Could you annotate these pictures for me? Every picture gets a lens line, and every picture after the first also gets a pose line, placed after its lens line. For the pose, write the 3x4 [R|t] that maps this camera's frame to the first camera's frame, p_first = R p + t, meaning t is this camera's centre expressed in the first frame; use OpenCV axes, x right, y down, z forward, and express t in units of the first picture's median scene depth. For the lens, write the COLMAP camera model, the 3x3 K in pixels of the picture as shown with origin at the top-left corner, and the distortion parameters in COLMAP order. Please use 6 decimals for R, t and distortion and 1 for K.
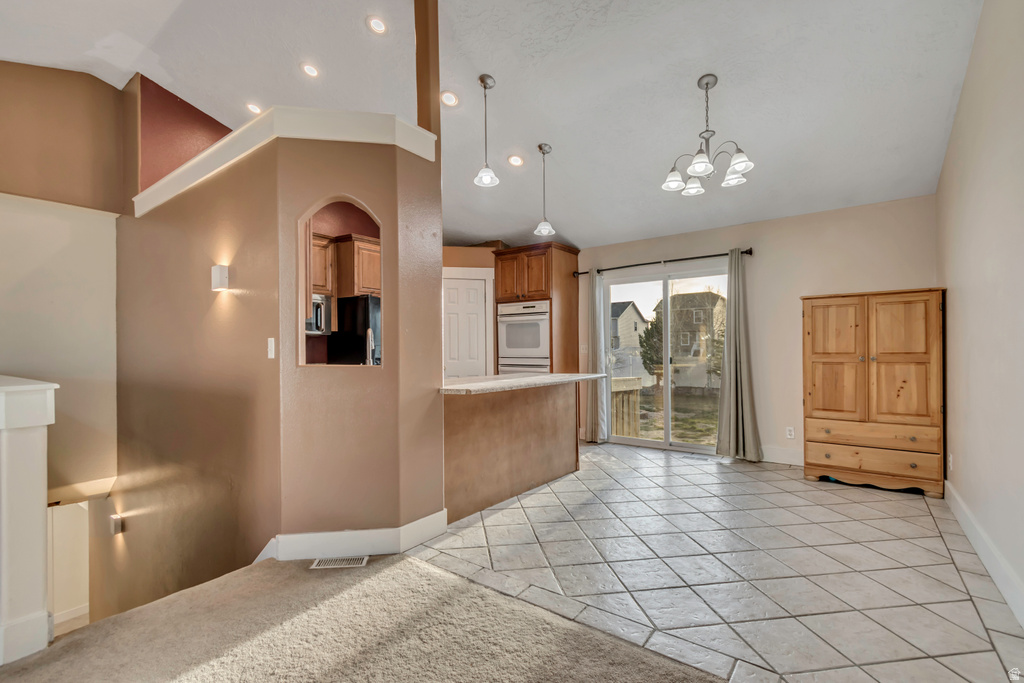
lens RADIAL K [[454.9, 0, 514.8], [0, 454.9, 340.1], [0, 0, 1]] dist [0.002029, -0.000289]
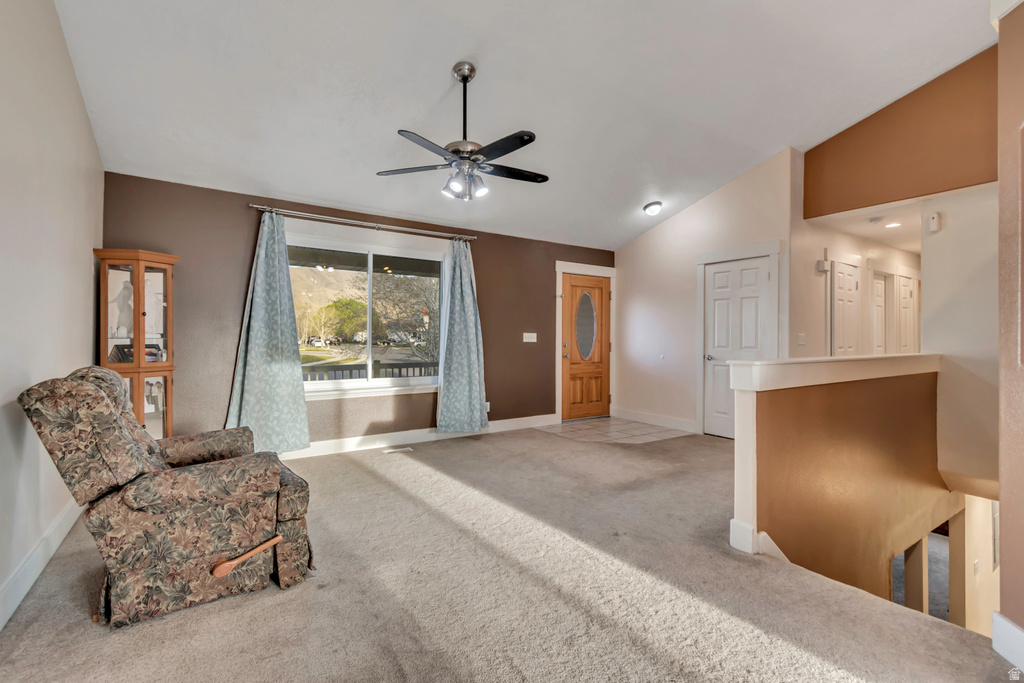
lens RADIAL K [[452.8, 0, 511.7], [0, 452.8, 331.5], [0, 0, 1]] dist [0.000668, 0.000014]
pose [[-0.338049, -0.005630, -0.941112, 0.215454], [0.016429, 0.999794, -0.011883, 0.005105], [0.940985, -0.019479, -0.337887, 0.343028]]
